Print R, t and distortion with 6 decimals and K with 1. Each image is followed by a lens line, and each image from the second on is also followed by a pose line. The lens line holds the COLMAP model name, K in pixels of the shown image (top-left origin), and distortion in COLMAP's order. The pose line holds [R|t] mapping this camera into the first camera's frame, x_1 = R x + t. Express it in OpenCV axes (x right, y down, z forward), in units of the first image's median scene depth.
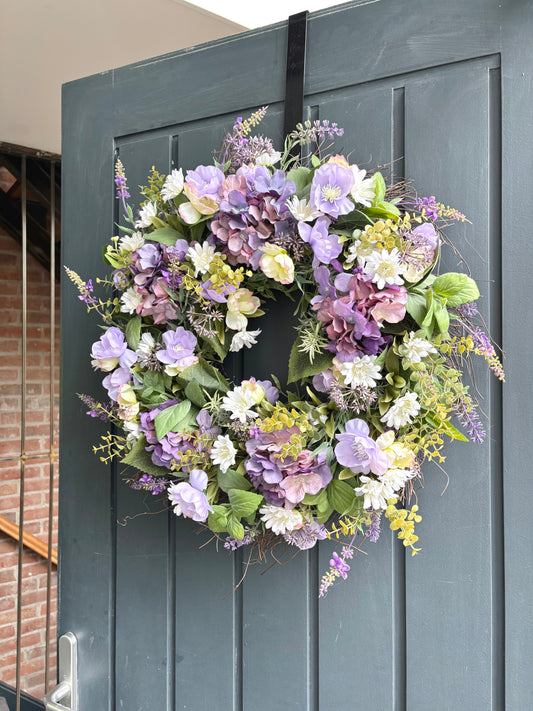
lens RADIAL K [[500.7, 0, 265.9], [0, 500.7, 352.9], [0, 0, 1]] dist [0.001926, -0.035285]
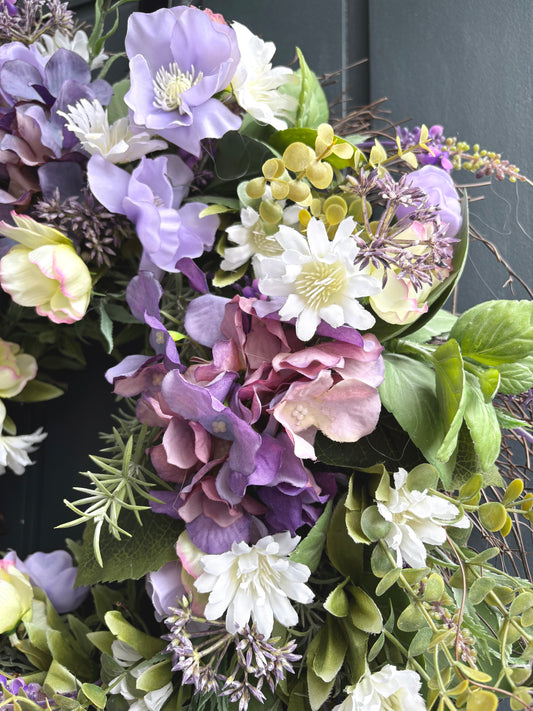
lens RADIAL K [[562.8, 0, 266.1], [0, 562.8, 347.9], [0, 0, 1]] dist [-0.004579, -0.005401]
pose [[0.996285, 0.019031, 0.083991, 0.166661], [-0.008444, 0.992166, -0.124641, -0.073463], [-0.085705, 0.123468, 0.988641, 0.614918]]
